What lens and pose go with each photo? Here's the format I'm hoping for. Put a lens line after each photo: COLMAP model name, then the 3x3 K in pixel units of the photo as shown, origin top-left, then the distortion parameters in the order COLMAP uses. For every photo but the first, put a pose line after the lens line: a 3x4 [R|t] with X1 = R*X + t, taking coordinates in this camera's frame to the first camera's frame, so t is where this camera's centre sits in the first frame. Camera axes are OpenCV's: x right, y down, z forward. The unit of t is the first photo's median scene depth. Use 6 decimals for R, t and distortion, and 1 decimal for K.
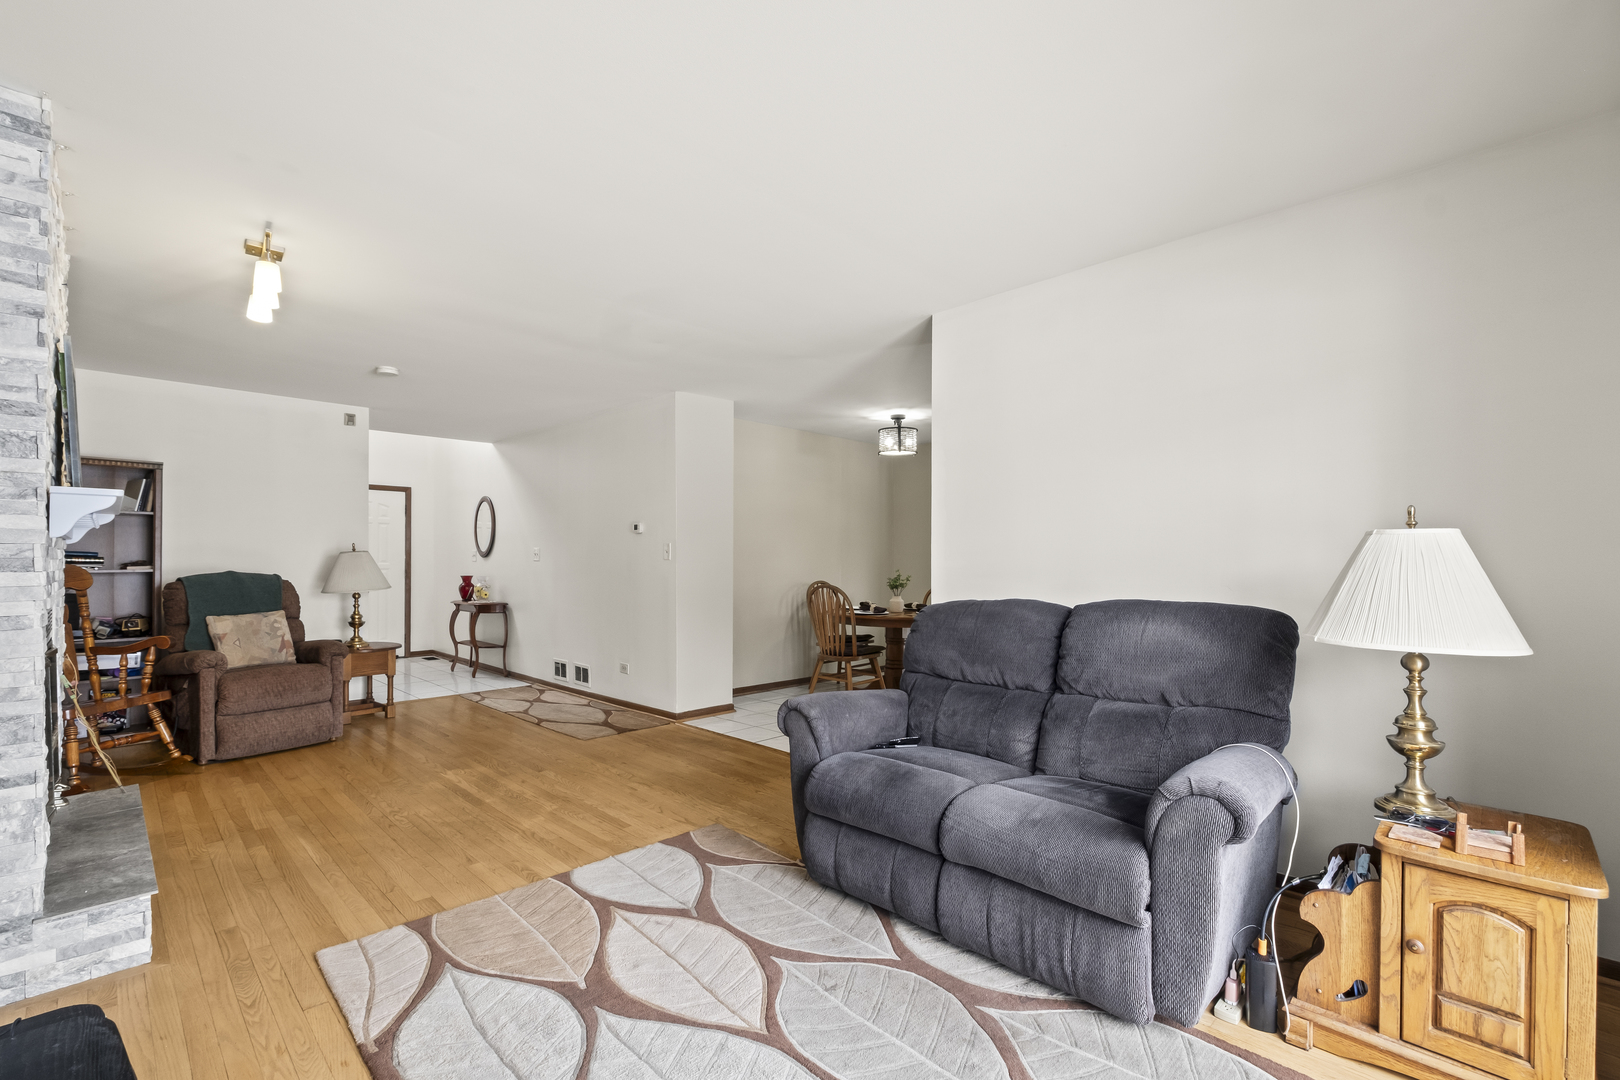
lens RADIAL K [[710.3, 0, 809.2], [0, 710.3, 561.7], [0, 0, 1]] dist [-0.002107, -0.000012]
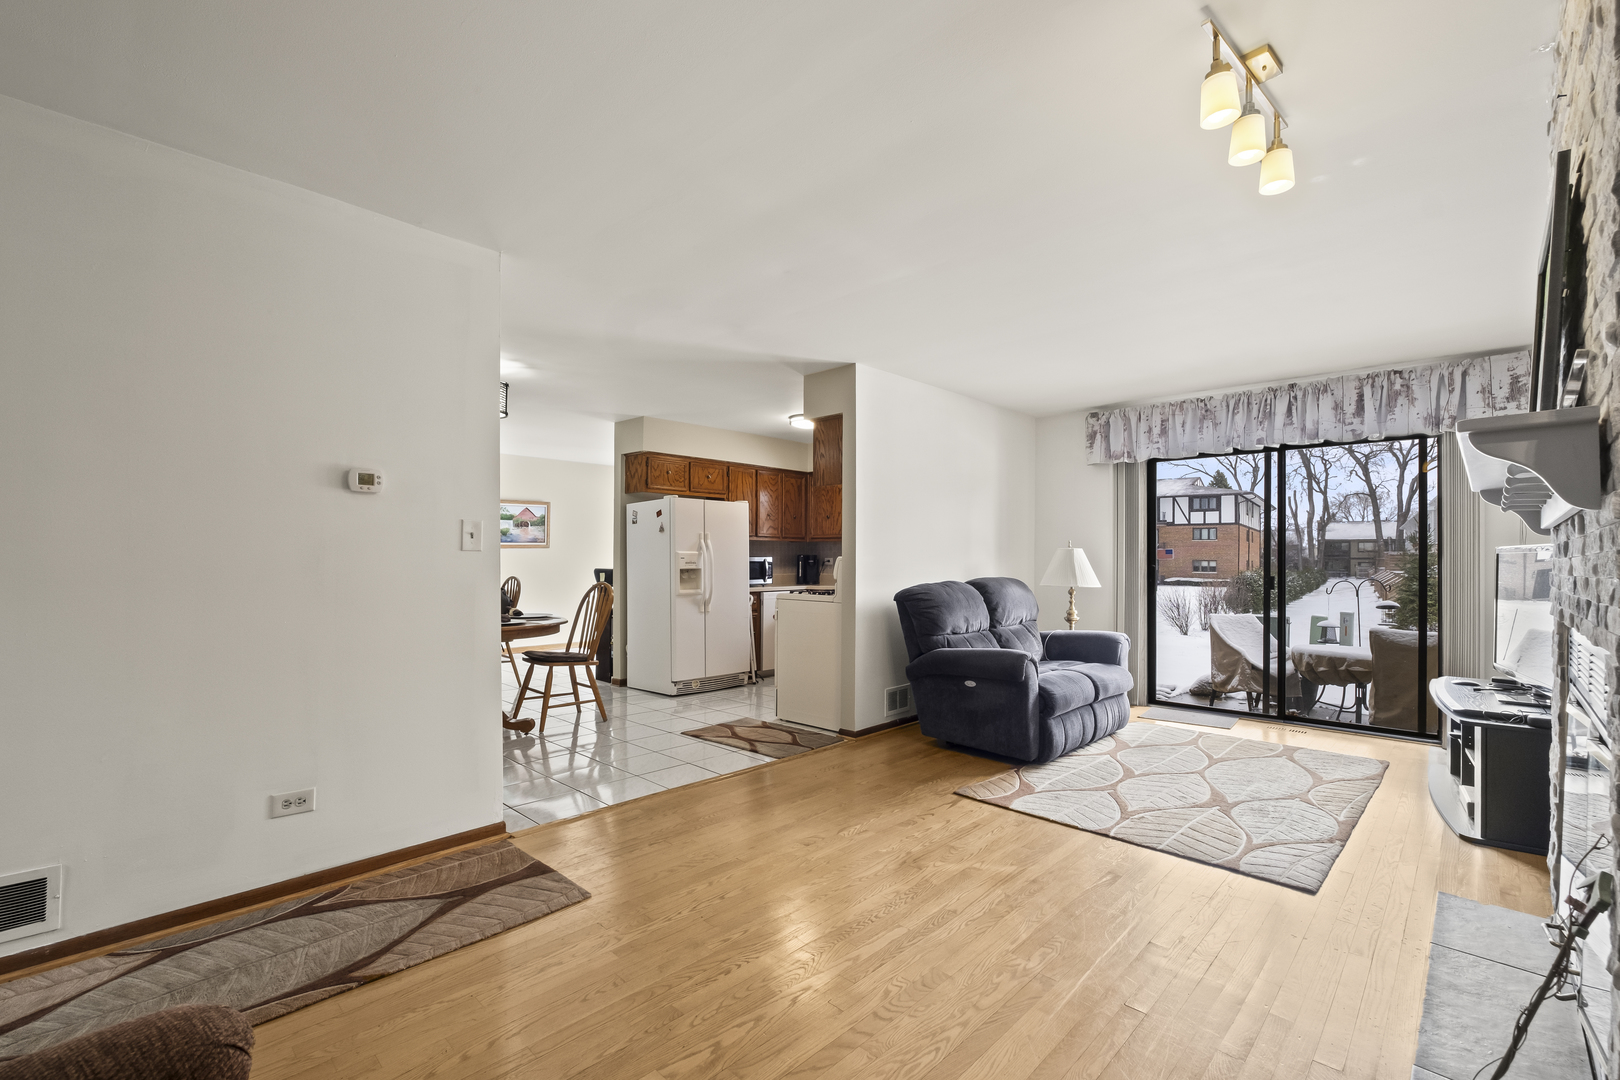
lens RADIAL K [[710.3, 0, 809.2], [0, 710.3, 561.7], [0, 0, 1]] dist [-0.002107, -0.000012]
pose [[-0.020544, -0.005396, 0.999774, -1.408610], [-0.006346, 0.999966, 0.005267, 0.001713], [-0.999769, -0.006237, -0.020578, 1.421325]]
